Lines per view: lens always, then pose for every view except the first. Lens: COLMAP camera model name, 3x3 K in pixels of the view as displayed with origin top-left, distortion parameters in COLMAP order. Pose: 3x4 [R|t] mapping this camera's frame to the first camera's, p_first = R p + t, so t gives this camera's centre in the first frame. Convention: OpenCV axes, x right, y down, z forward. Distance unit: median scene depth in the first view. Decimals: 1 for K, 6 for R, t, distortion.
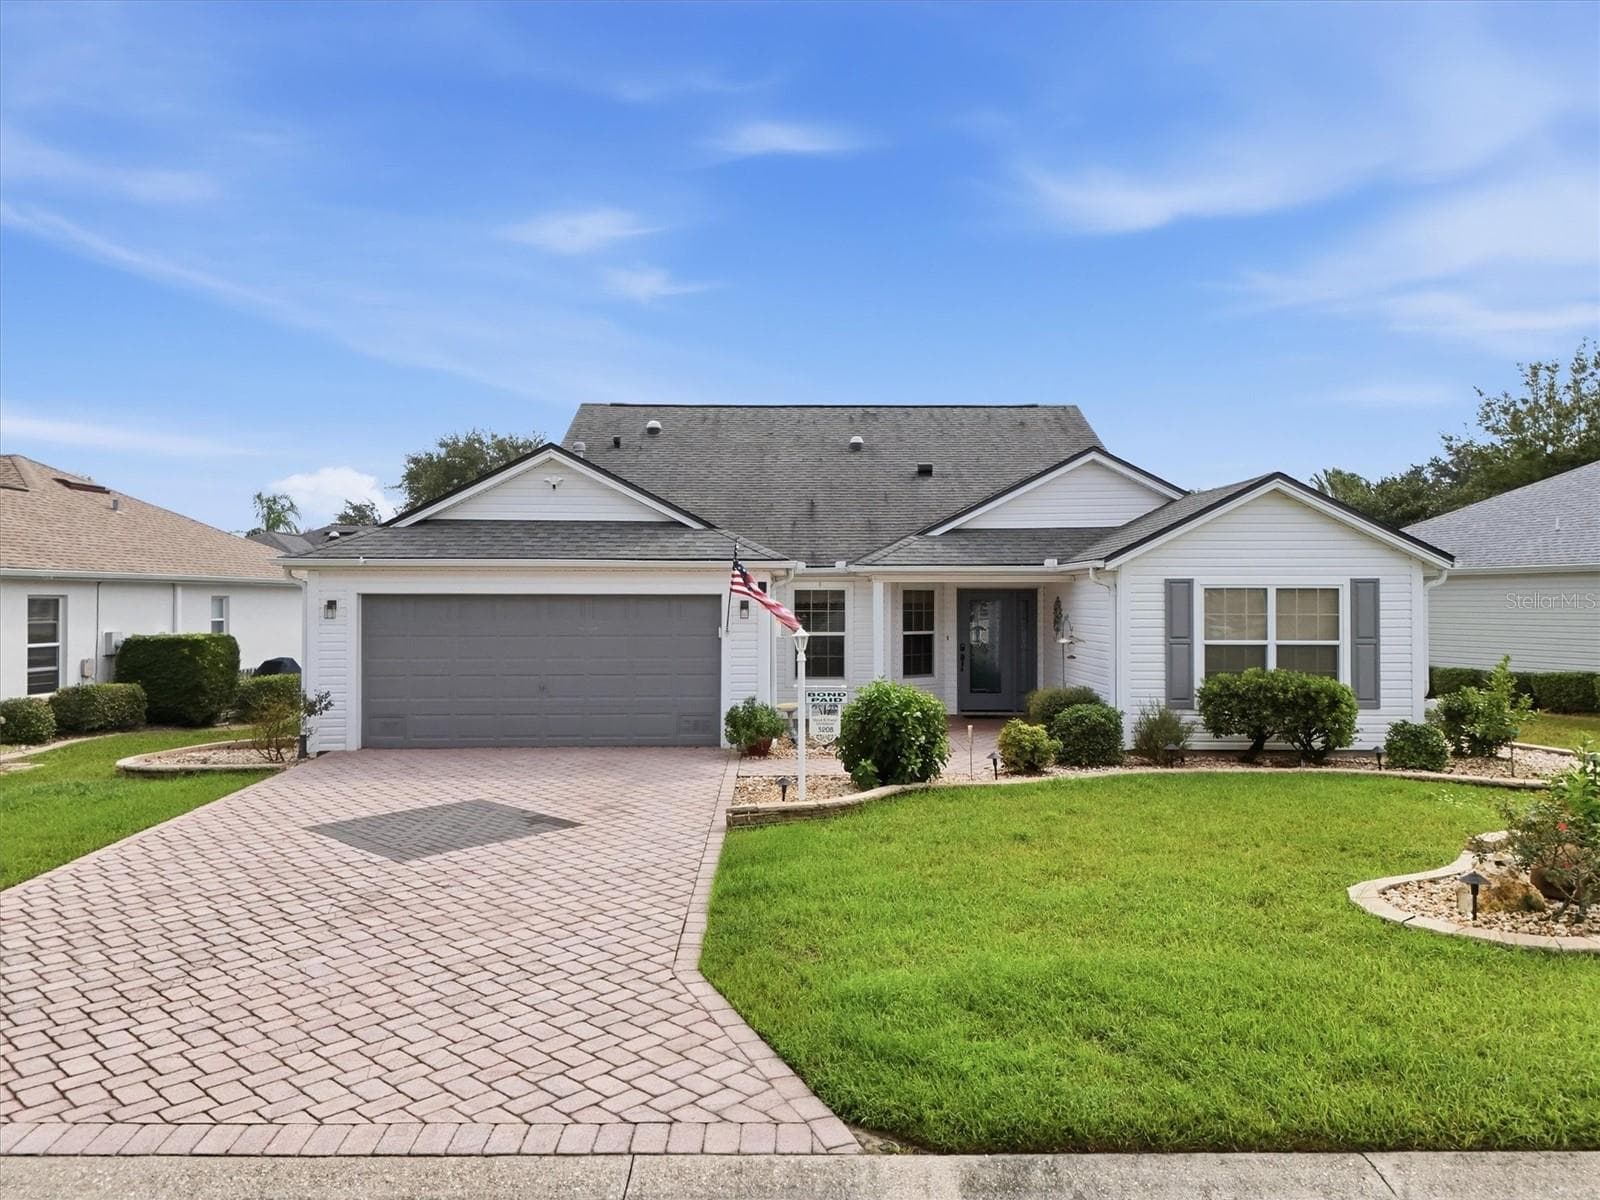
lens RADIAL K [[1191.6, 0, 798.1], [0, 1191.6, 601.9], [0, 0, 1]] dist [0.055021, -0.040260]
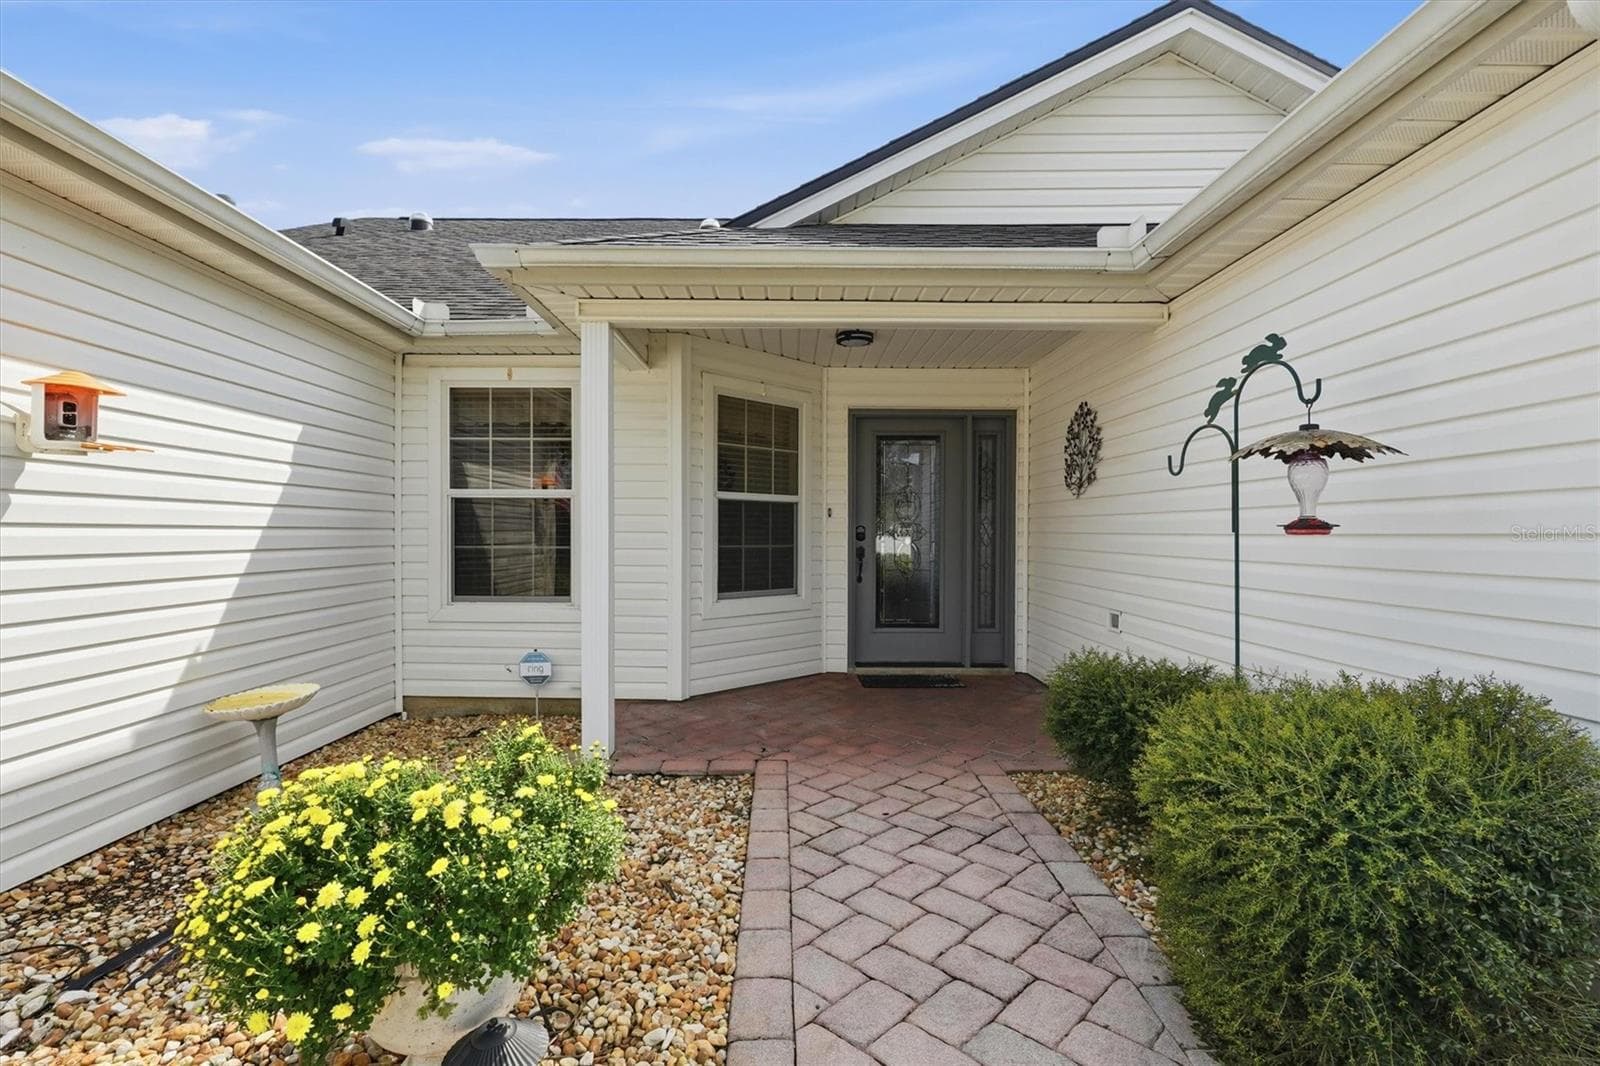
lens RADIAL K [[735.6, 0, 785.5], [0, 735.6, 537.3], [0, 0, 1]] dist [0.000682, 0.000211]
pose [[0.999715, -0.001125, -0.023842, 0.148559], [0.000920, 0.999963, -0.008602, 0.055174], [0.023851, 0.008578, 0.999679, 0.909245]]
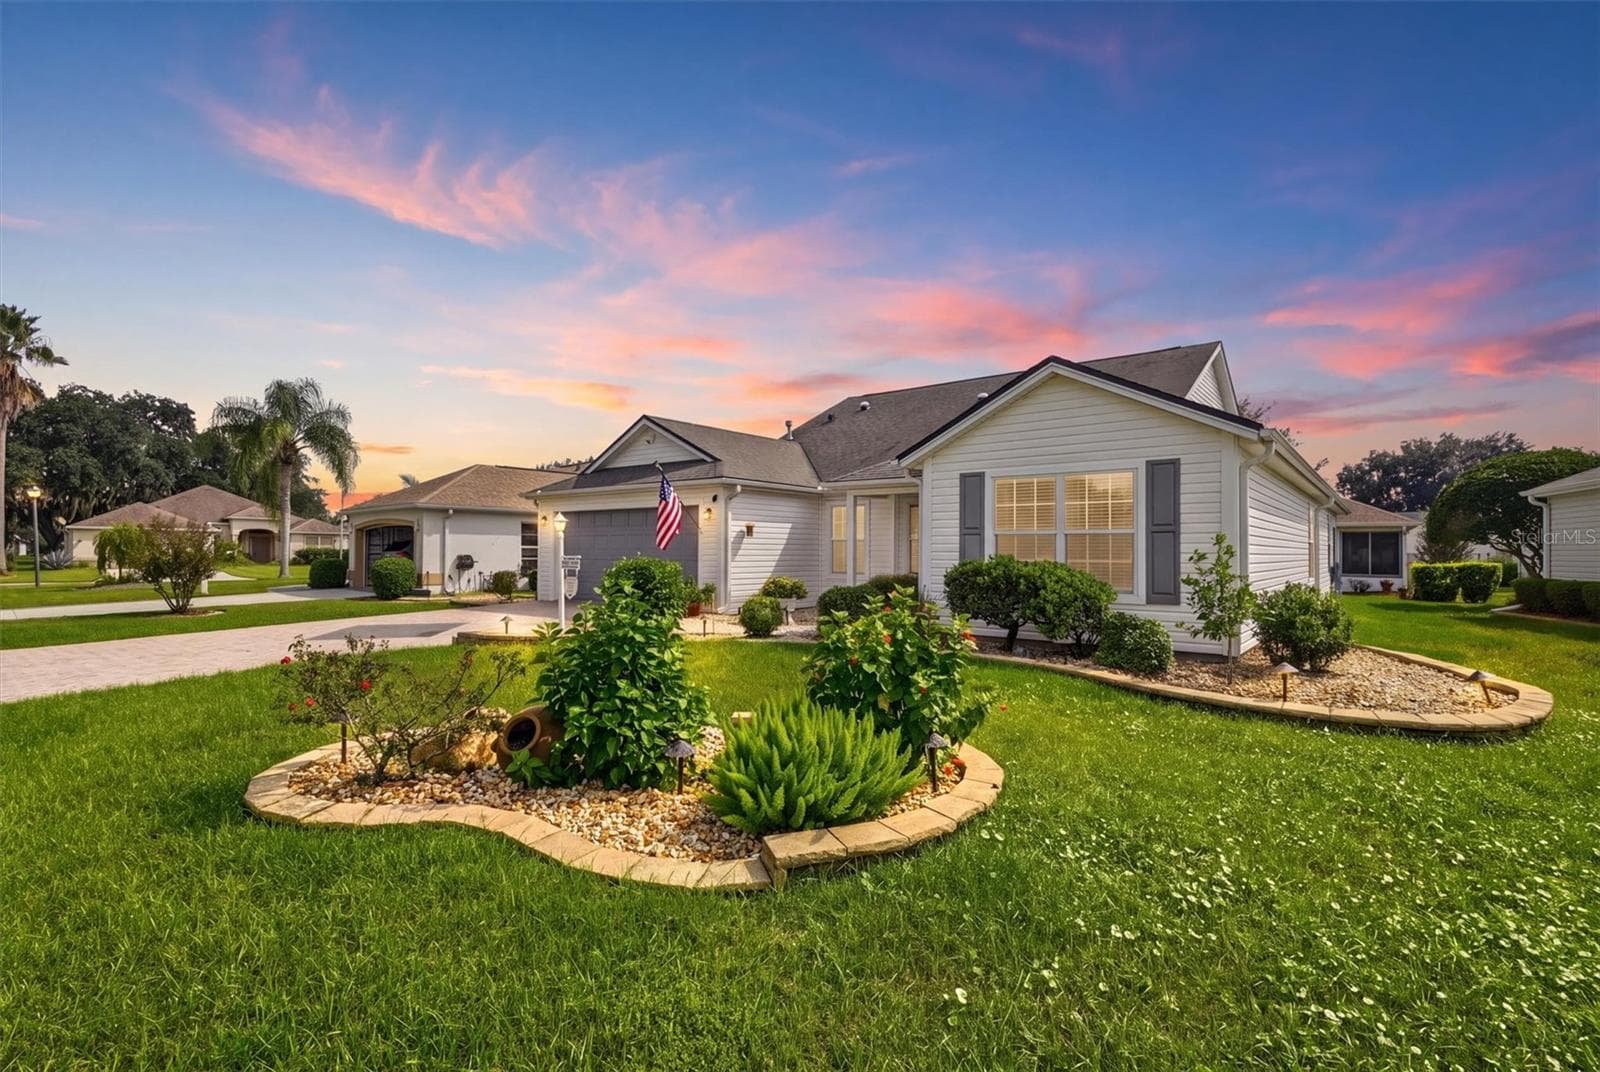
lens RADIAL K [[735.6, 0, 798.6], [0, 735.6, 540.9], [0, 0, 1]] dist [0.000682, 0.000211]
pose [[0.778079, -0.005000, -0.628147, 0.604440], [-0.007353, 0.999827, -0.017067, 0.052572], [0.628124, 0.017898, 0.777908, 0.404101]]
